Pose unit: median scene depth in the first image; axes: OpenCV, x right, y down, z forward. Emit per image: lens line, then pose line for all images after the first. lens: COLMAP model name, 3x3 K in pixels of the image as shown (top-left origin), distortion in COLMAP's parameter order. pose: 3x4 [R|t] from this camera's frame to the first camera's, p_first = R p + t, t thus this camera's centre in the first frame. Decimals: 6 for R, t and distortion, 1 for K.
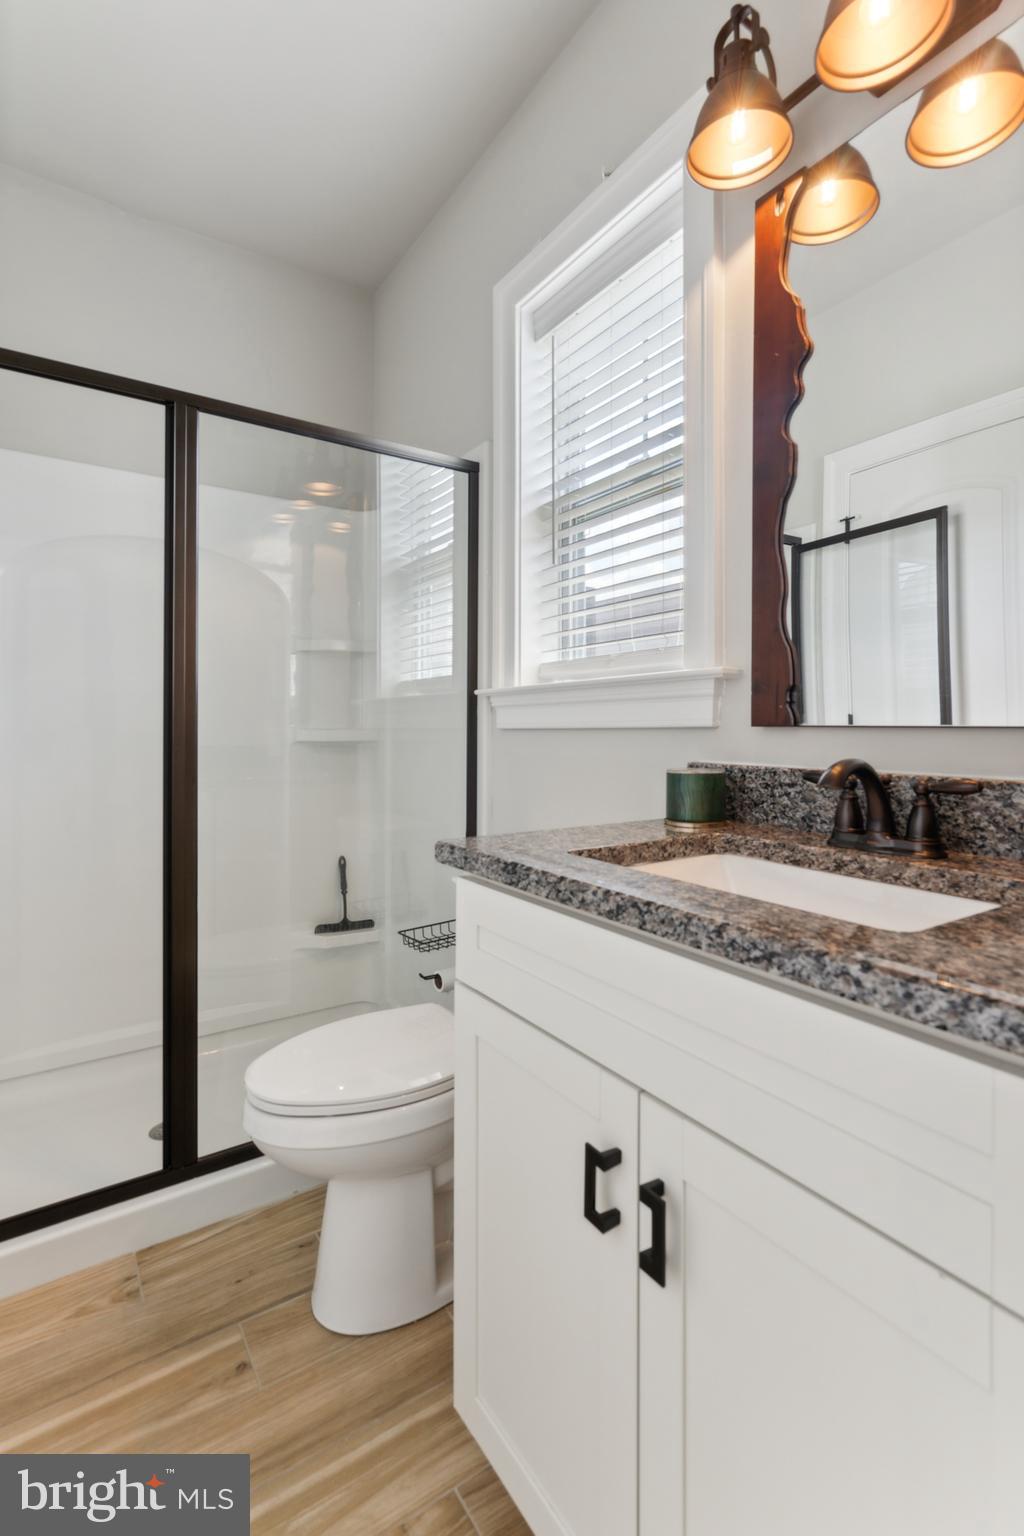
lens RADIAL K [[716.0, 0, 513.0], [0, 716.0, 711.2], [0, 0, 1]] dist [-0.000545, -0.000140]
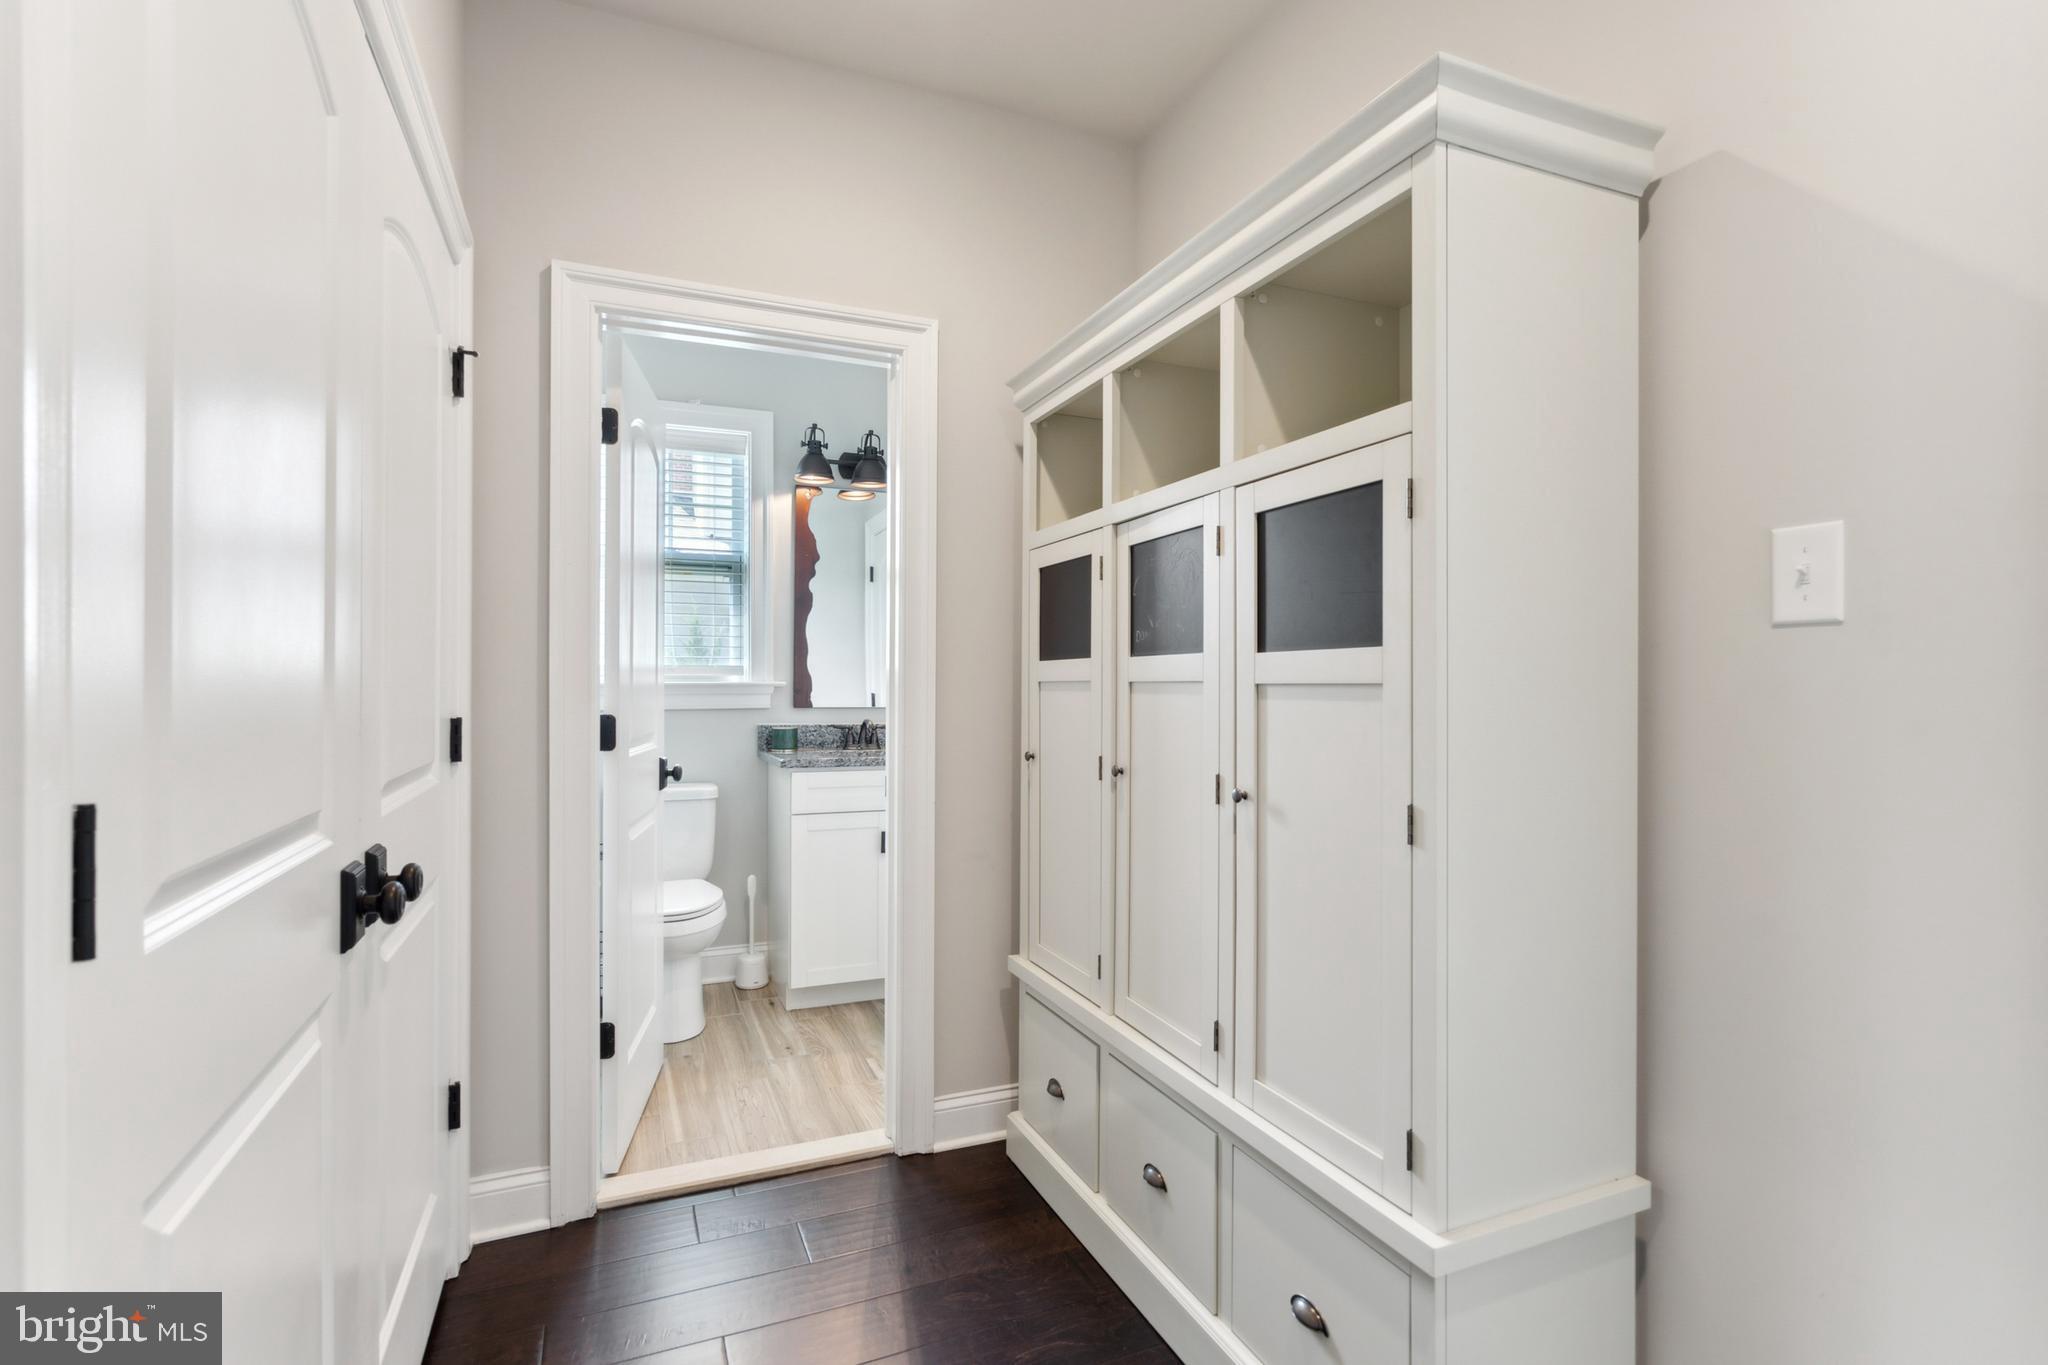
lens RADIAL K [[954.6, 0, 1017.8], [0, 954.6, 688.7], [0, 0, 1]] dist [-0.000545, -0.000140]
pose [[0.185144, -0.004930, 0.982699, -2.661016], [-0.012679, 0.999892, 0.007405, -0.078093], [-0.982630, -0.013830, 0.185062, -0.293648]]
